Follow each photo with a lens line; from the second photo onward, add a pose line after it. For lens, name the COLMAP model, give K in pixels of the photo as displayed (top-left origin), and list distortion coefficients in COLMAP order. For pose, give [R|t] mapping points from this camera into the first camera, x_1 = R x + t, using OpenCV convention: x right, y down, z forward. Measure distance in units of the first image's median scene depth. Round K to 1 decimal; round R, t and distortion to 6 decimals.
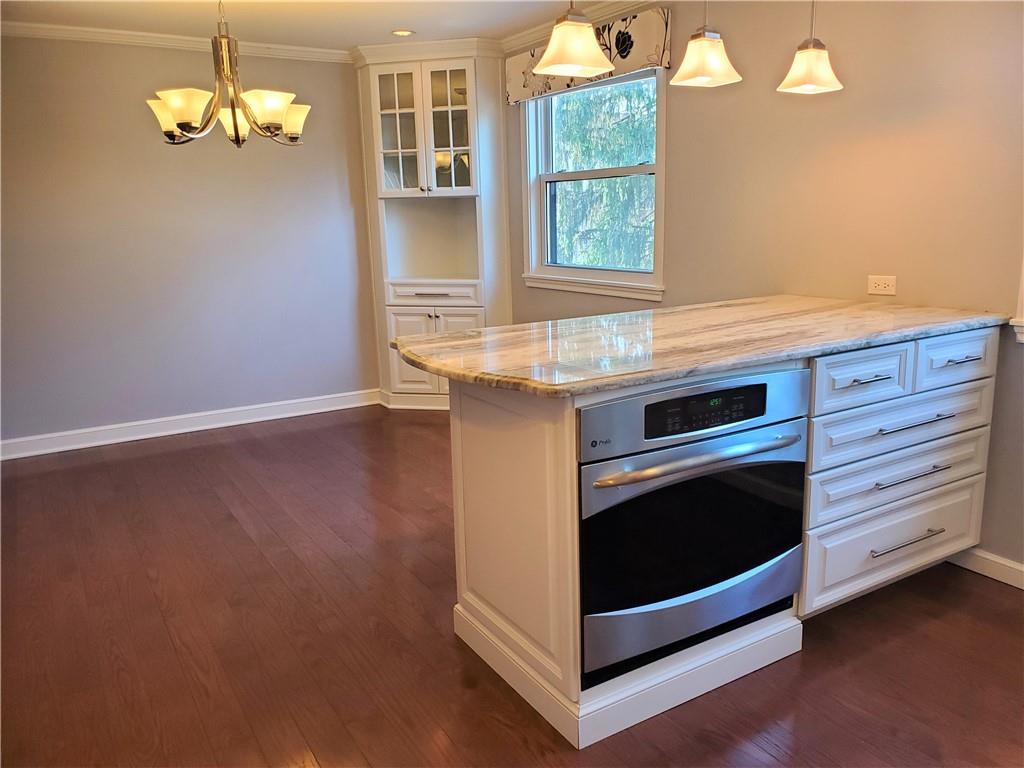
lens RADIAL K [[787.1, 0, 512.0], [0, 787.1, 384.0], [0, 0, 1]] dist [-0.006137, -0.006595]
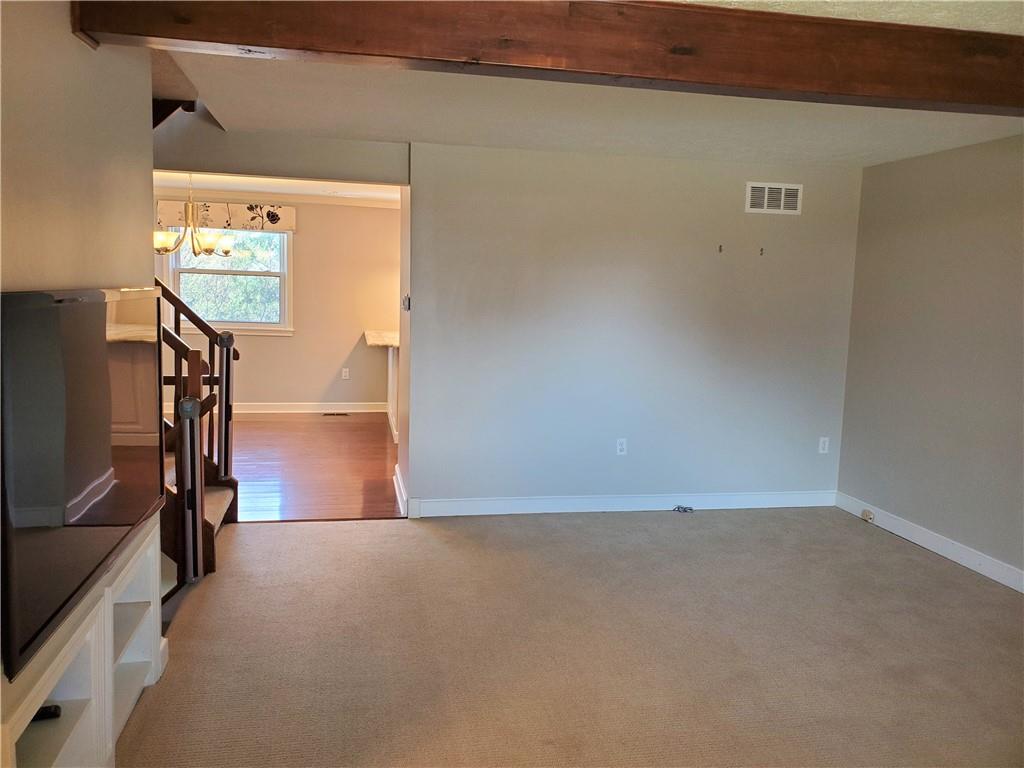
lens RADIAL K [[781.5, 0, 512.0], [0, 781.5, 384.0], [0, 0, 1]] dist [0.130984, -0.228658]
pose [[0.335563, -0.091757, 0.937538, -1.691237], [0.166802, 0.985306, 0.036731, 0.045599], [-0.927132, 0.144058, 0.345938, -0.287141]]
